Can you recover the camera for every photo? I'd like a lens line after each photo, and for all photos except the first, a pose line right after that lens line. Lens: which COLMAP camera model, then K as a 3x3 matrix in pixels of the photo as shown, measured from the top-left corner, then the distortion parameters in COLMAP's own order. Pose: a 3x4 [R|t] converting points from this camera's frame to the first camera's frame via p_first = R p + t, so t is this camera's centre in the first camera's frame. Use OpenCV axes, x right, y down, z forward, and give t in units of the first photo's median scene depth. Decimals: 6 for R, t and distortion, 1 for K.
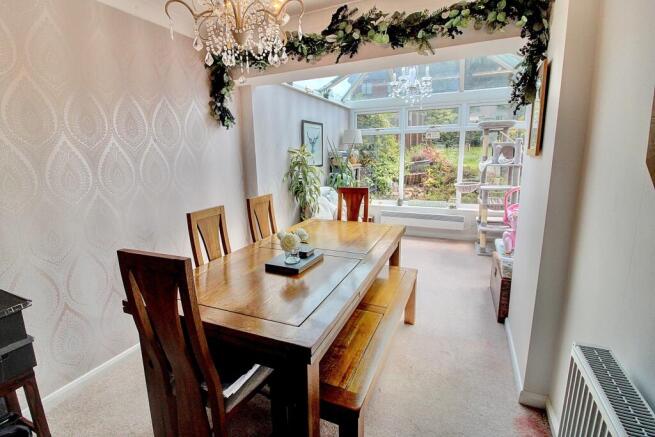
lens RADIAL K [[303.8, 0, 324.5], [0, 303.8, 216.8], [0, 0, 1]] dist [-0.004921, -0.007376]
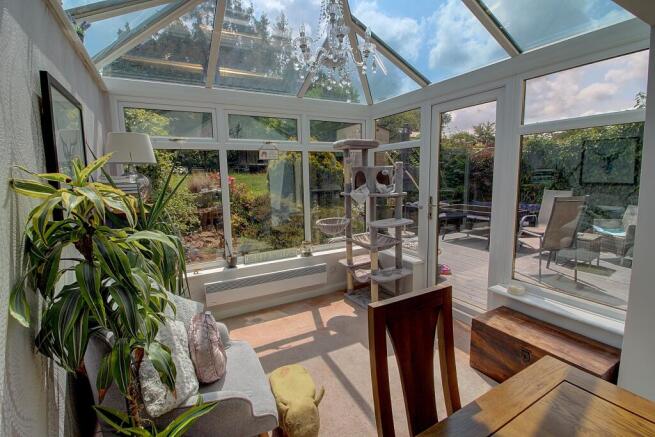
lens RADIAL K [[303.8, 0, 327.2], [0, 303.8, 212.0], [0, 0, 1]] dist [-0.004921, -0.007376]
pose [[0.596735, -0.093669, 0.796952, -0.118218], [0.171537, 0.985096, -0.012660, -0.116030], [-0.783889, 0.144261, 0.603909, 0.522437]]
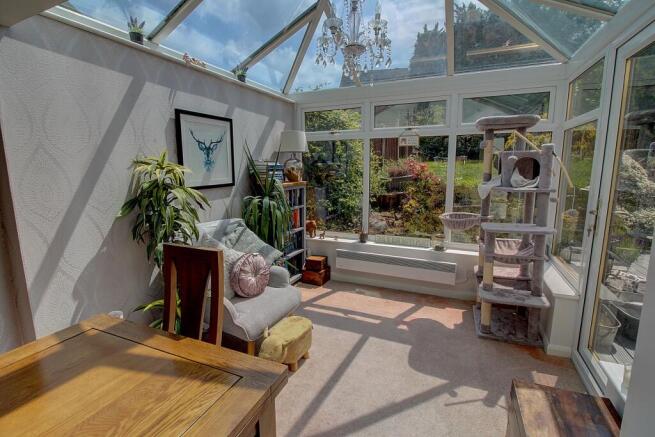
lens RADIAL K [[303.8, 0, 325.2], [0, 303.8, 213.6], [0, 0, 1]] dist [-0.004921, -0.007376]
pose [[0.999850, 0.011488, 0.012988, 0.167529], [-0.010880, 0.998884, -0.045970, -0.076785], [-0.013501, 0.045822, 0.998858, 0.343409]]
